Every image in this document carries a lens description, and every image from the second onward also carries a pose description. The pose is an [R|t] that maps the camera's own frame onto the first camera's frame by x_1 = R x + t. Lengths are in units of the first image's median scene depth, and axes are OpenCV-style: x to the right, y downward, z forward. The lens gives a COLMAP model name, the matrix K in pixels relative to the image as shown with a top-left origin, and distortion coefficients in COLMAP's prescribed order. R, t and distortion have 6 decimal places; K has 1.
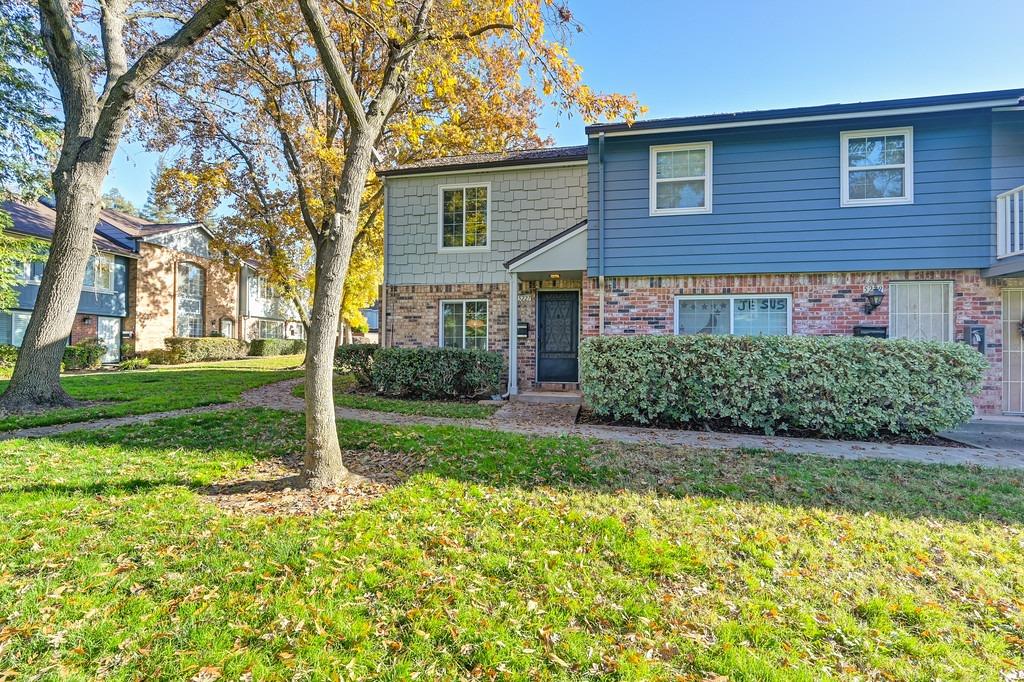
lens RADIAL K [[460.7, 0, 504.9], [0, 460.7, 342.3], [0, 0, 1]] dist [-0.000816, -0.000299]
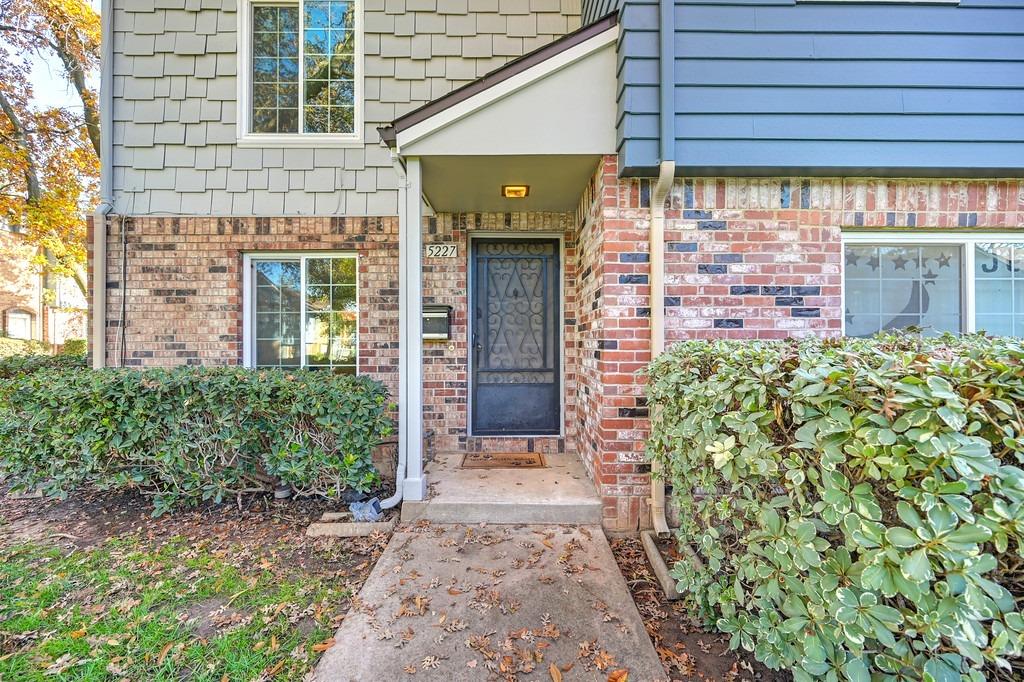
lens RADIAL K [[402.2, 0, 513.9], [0, 402.2, 344.9], [0, 0, 1]] dist [-0.002343, 0.000213]
pose [[0.975285, -0.008664, 0.220782, 0.023104], [0.005206, 0.999855, 0.016240, -0.010563], [-0.220891, -0.014689, 0.975188, 0.583414]]
